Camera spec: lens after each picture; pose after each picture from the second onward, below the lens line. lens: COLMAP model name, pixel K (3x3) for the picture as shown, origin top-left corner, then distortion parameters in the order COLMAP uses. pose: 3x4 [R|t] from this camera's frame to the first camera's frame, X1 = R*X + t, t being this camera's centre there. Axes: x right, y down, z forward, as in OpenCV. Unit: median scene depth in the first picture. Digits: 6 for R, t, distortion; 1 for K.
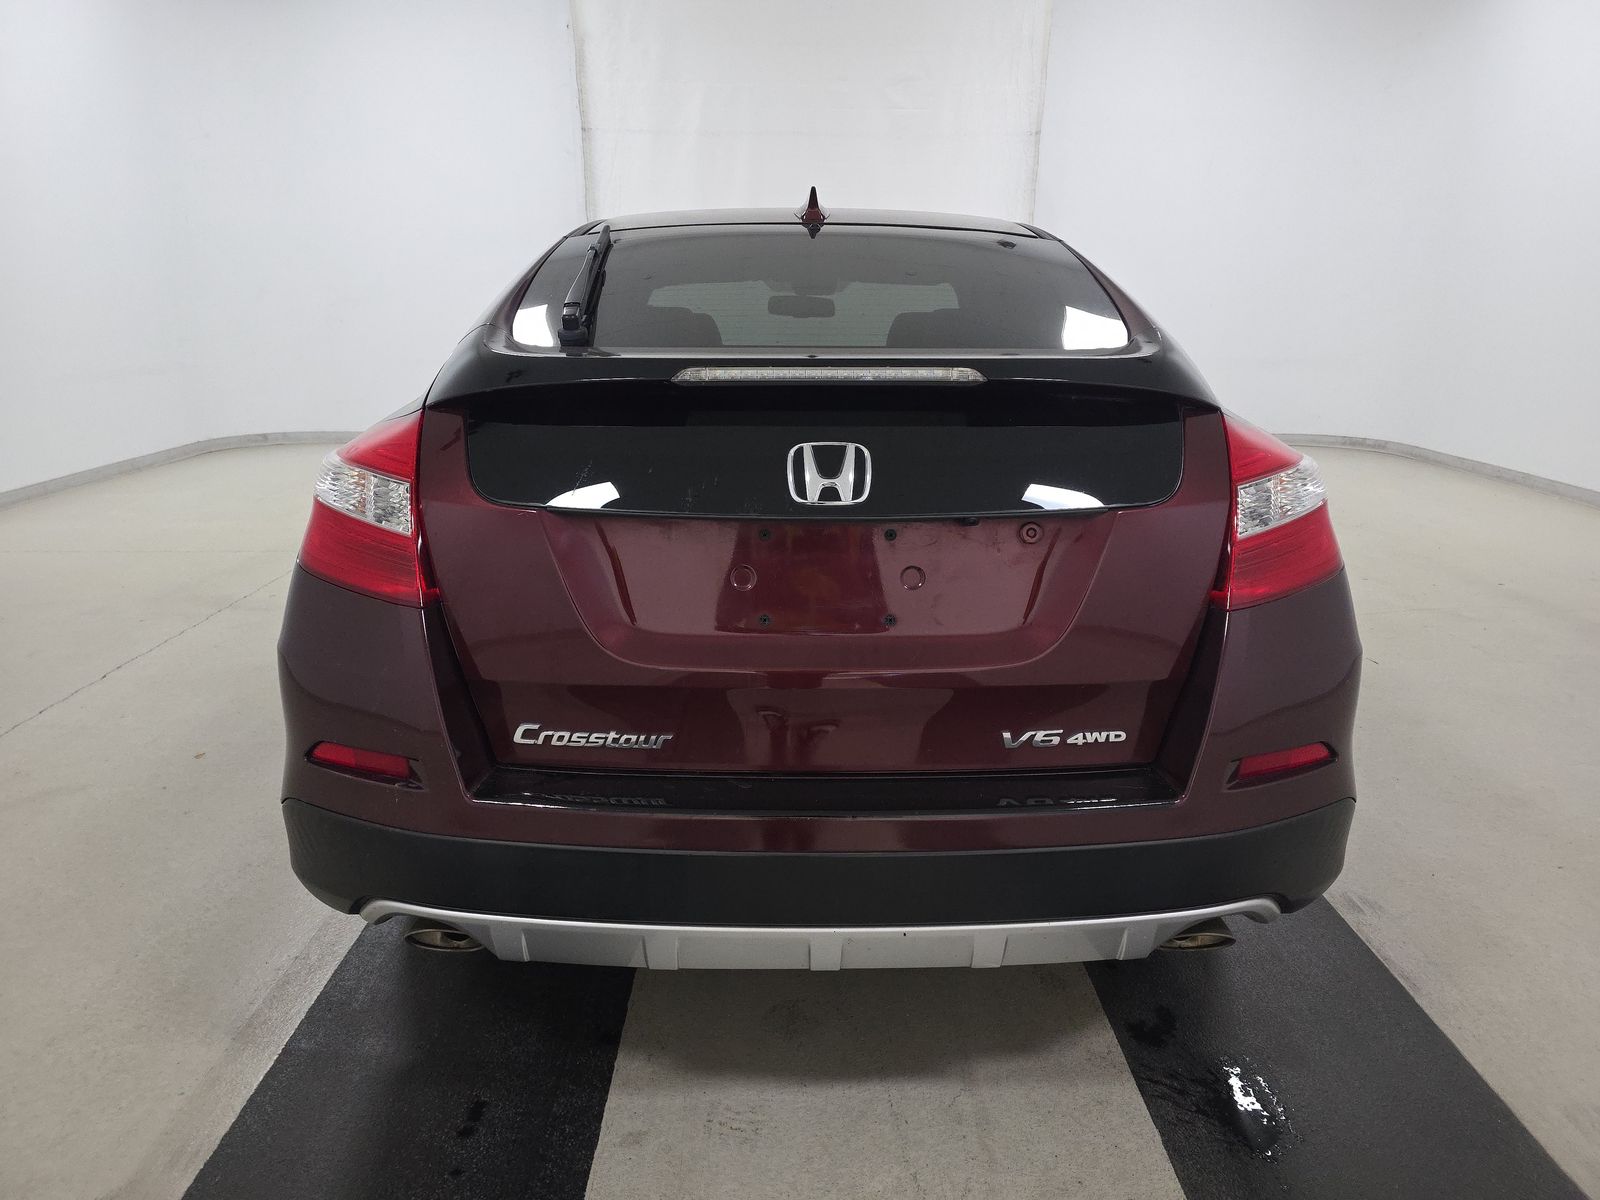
lens RADIAL K [[1100.0, 0, 788.7], [0, 1100.0, 597.2], [0, 0, 1]] dist [0.028841, -0.006508]
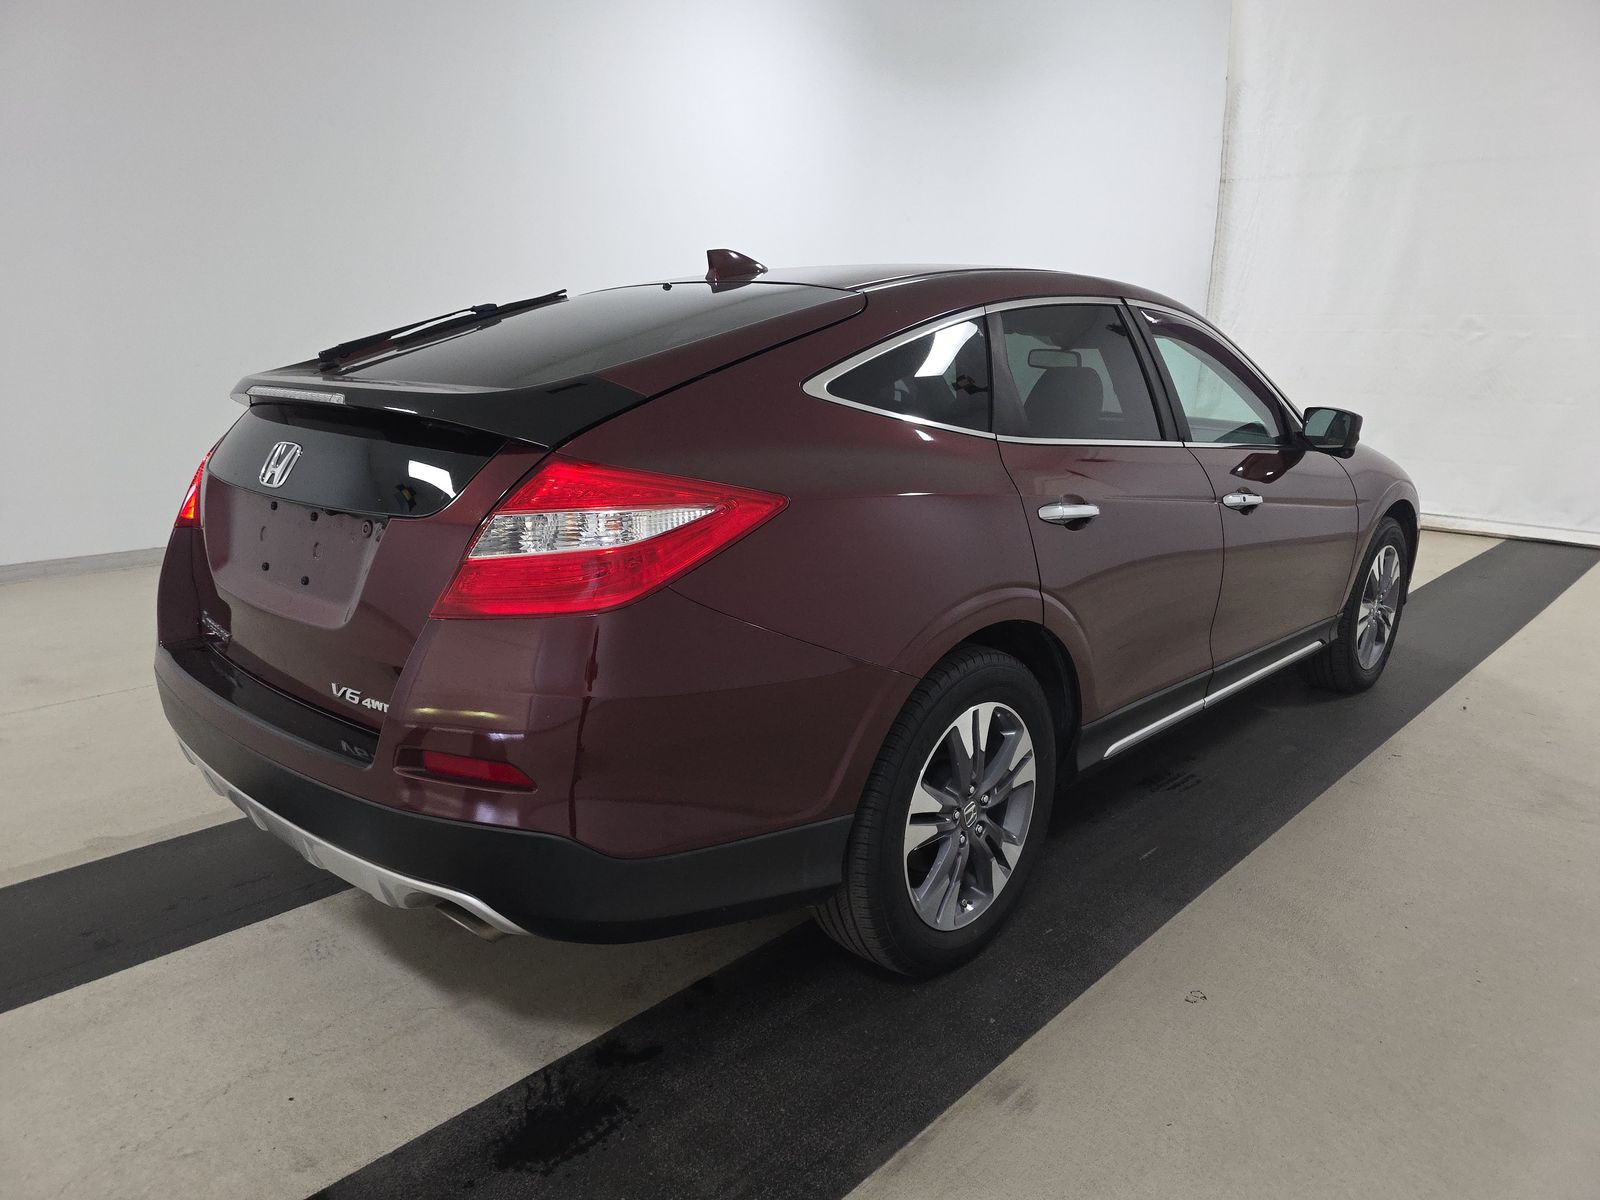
lens RADIAL K [[1100.0, 0, 805.5], [0, 1100.0, 595.1], [0, 0, 1]] dist [0.028841, -0.006508]
pose [[0.714729, 0.164656, -0.679744, 0.980412], [-0.197458, 0.979860, 0.029733, -0.081242], [0.670950, 0.112970, 0.732847, 0.289845]]
